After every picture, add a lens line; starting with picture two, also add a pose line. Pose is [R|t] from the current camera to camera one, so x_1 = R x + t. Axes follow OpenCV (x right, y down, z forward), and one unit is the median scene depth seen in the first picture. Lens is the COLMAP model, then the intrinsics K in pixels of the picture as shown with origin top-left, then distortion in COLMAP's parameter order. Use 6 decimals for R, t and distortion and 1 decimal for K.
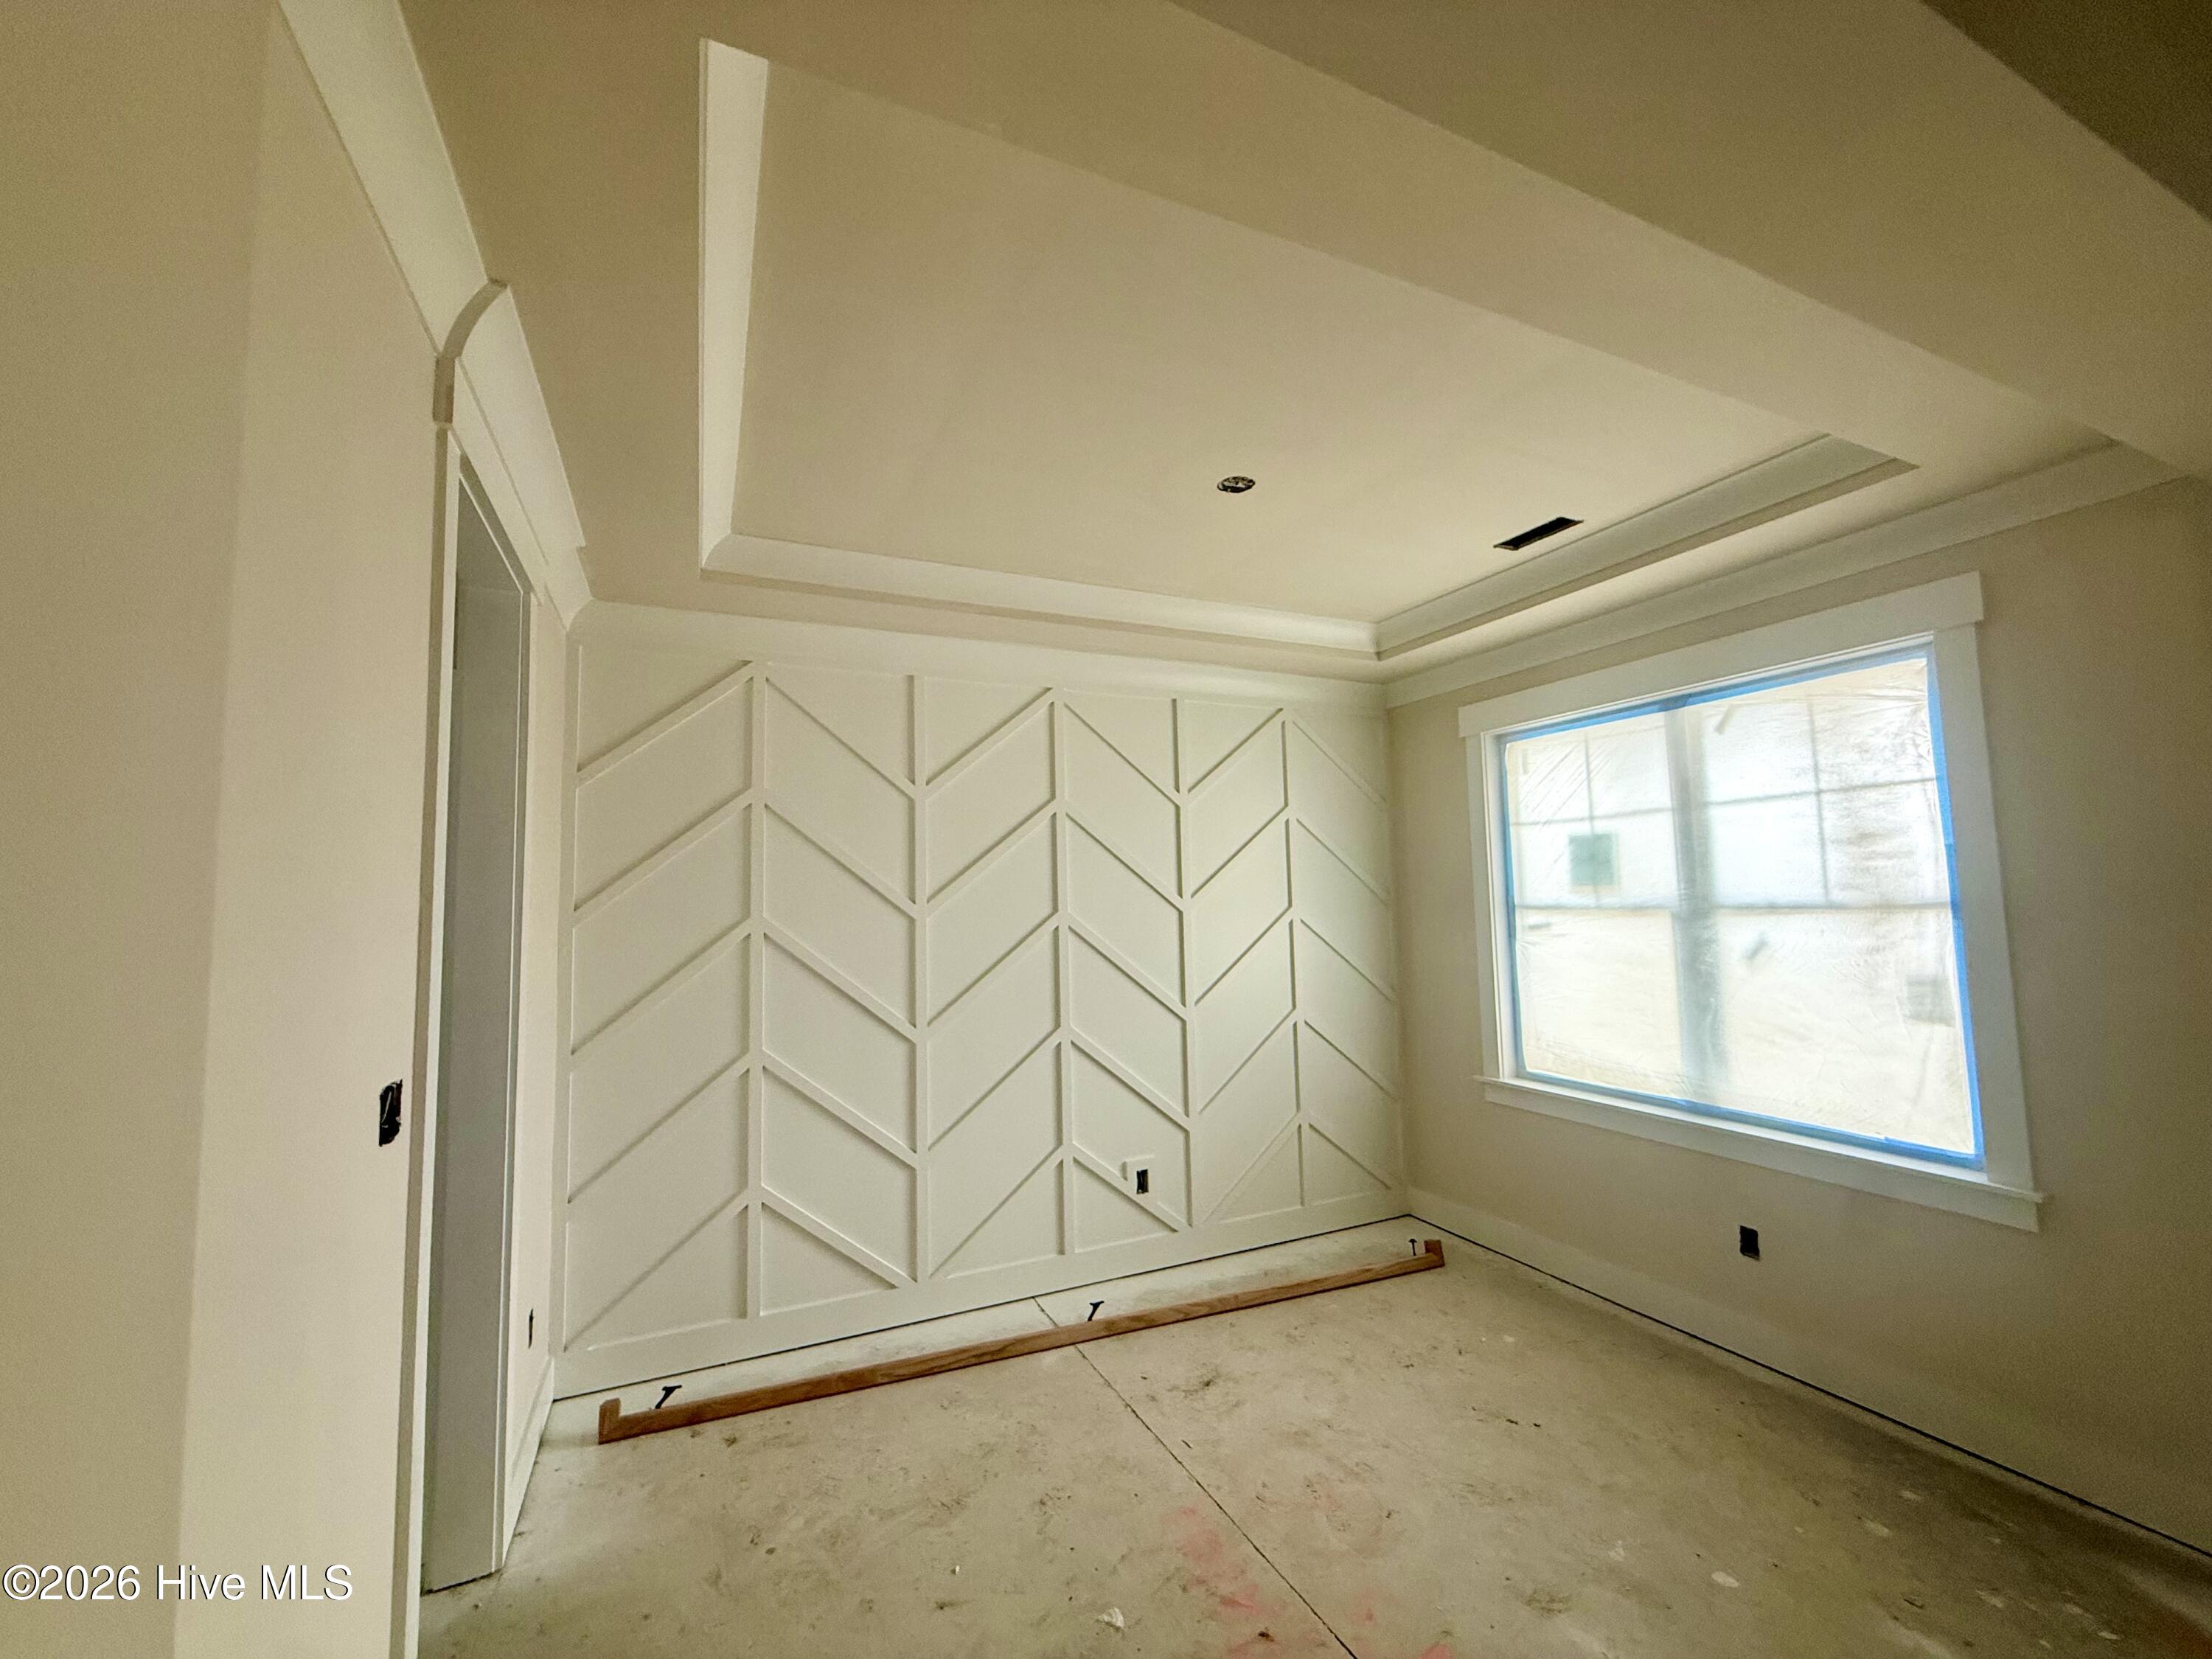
lens RADIAL K [[883.1, 0, 1092.7], [0, 883.1, 834.1], [0, 0, 1]] dist [0.007627, 0.000267]
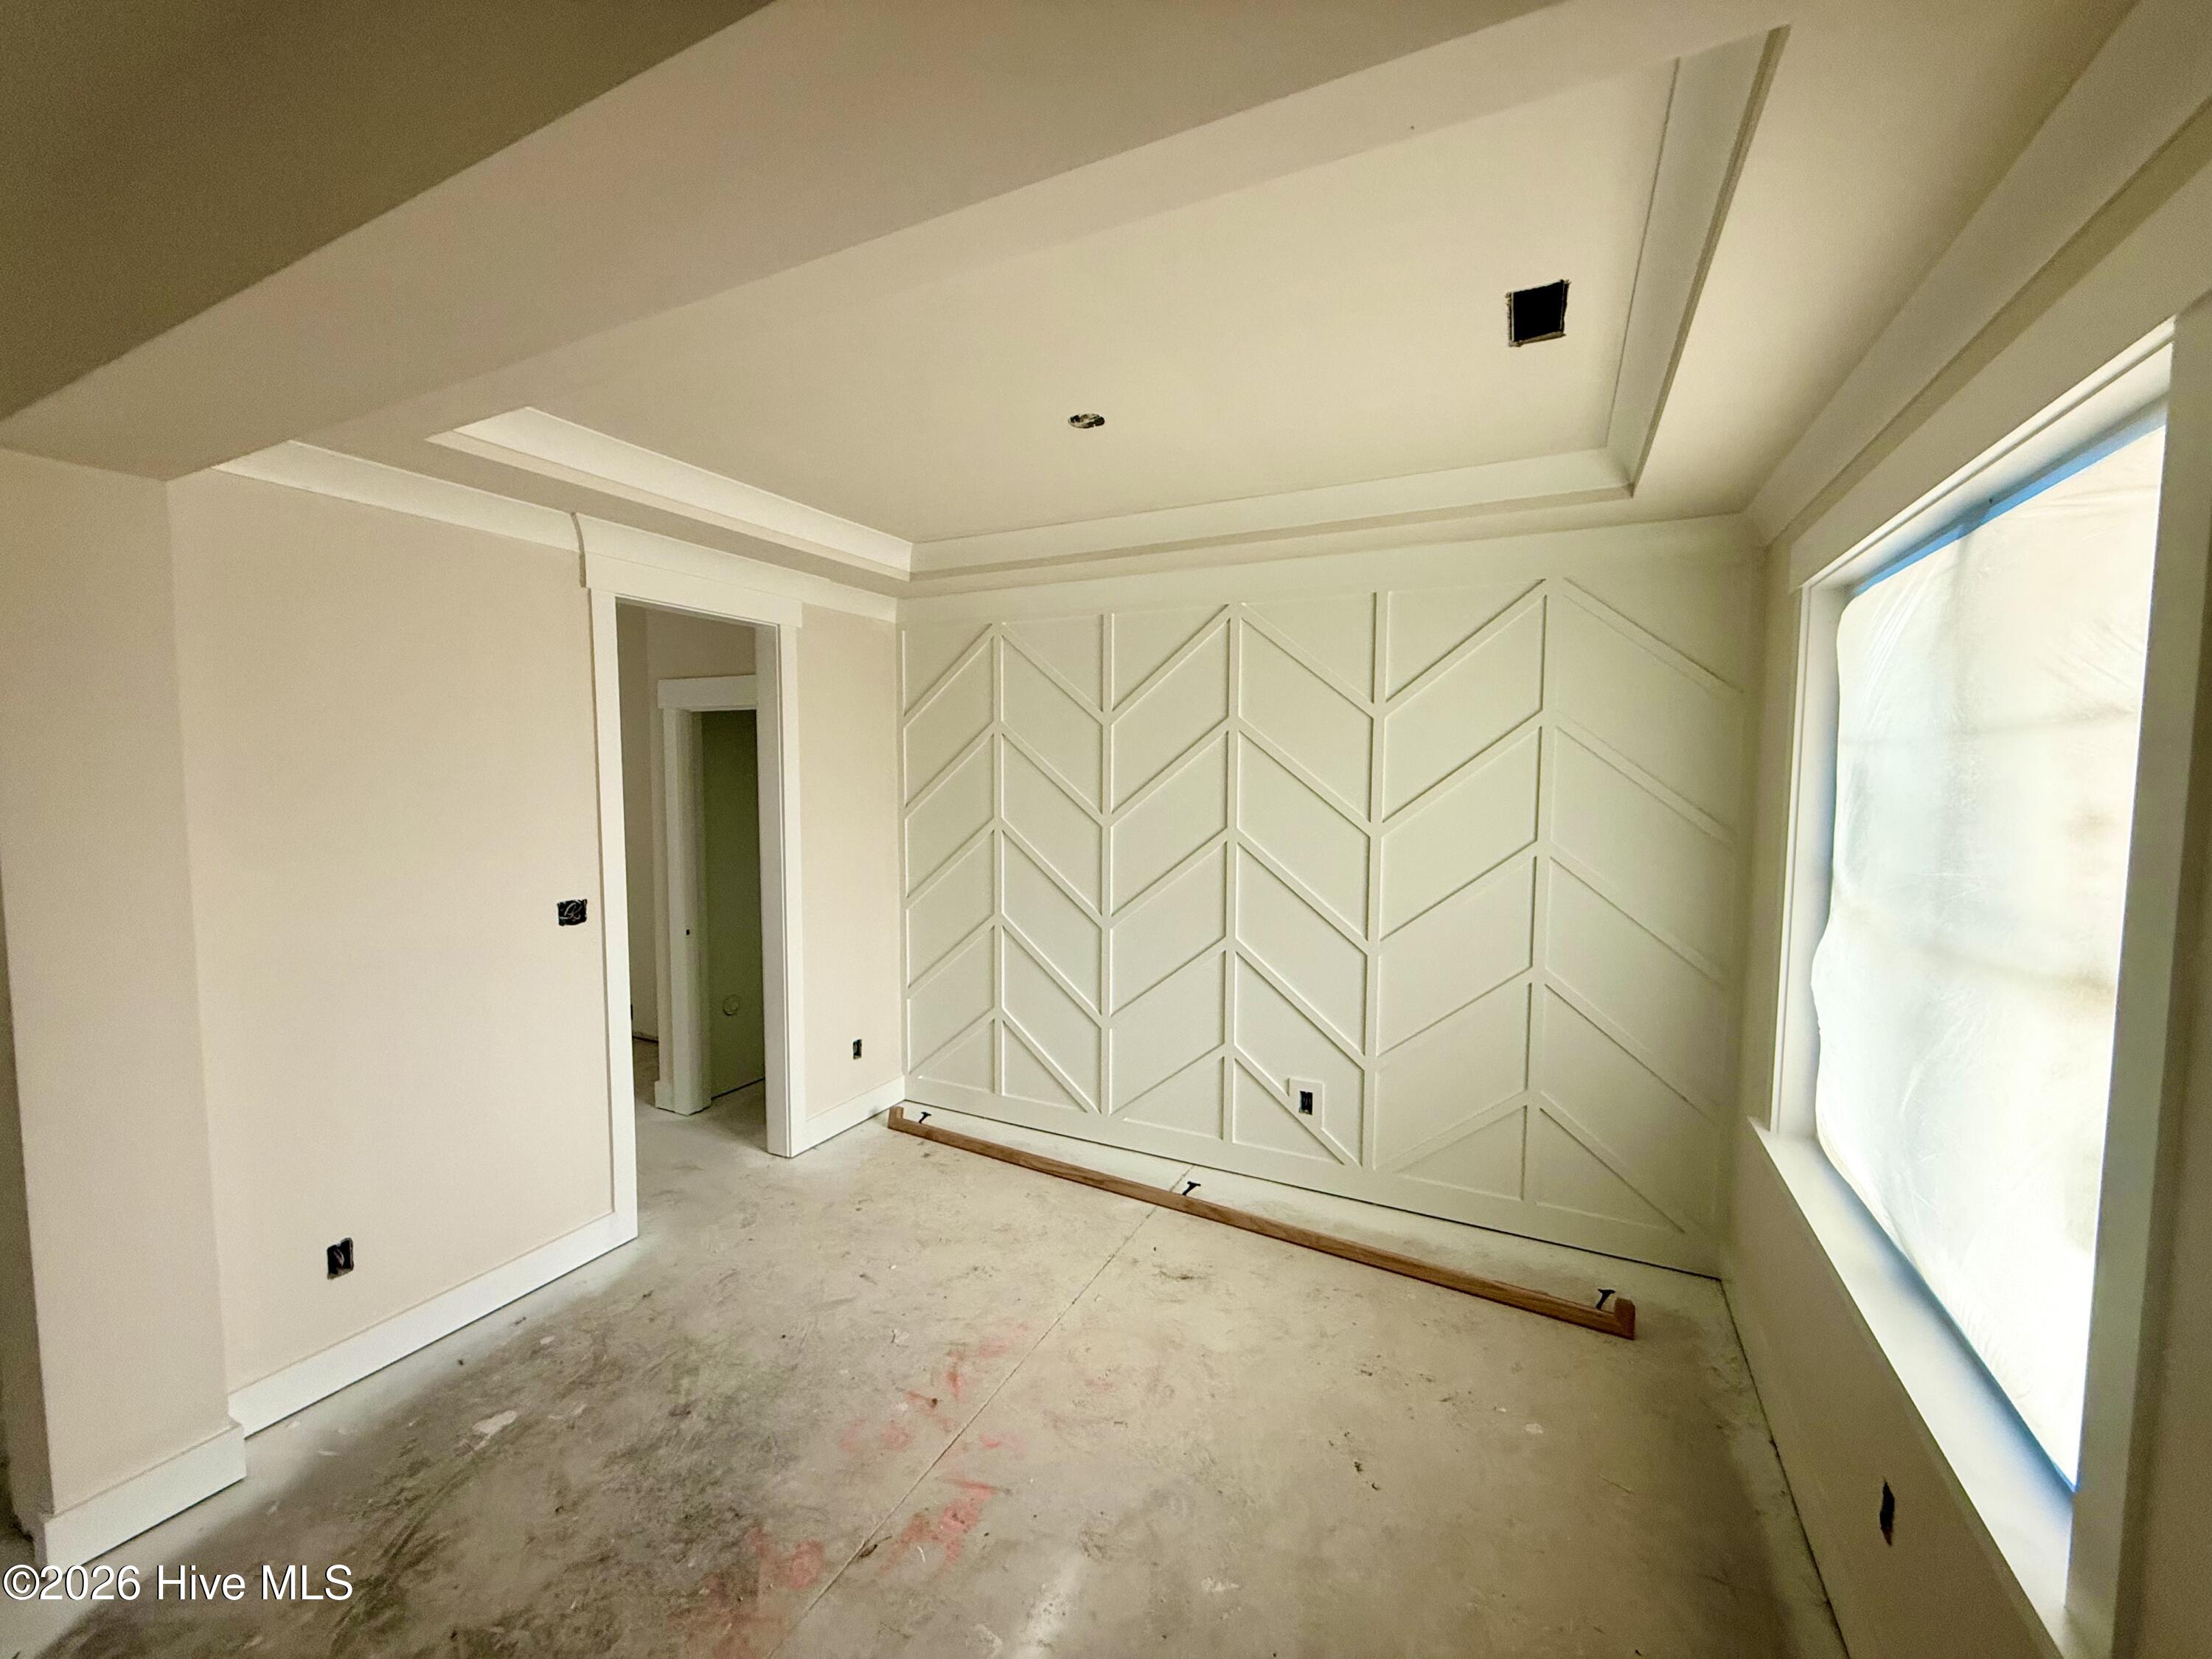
lens RADIAL K [[883.1, 0, 1086.9], [0, 883.1, 827.6], [0, 0, 1]] dist [0.007627, 0.000267]
pose [[0.622094, 0.077525, -0.779095, 0.700124], [0.044880, 0.989919, 0.134339, -0.061344], [0.781655, -0.118537, 0.612343, 0.252738]]
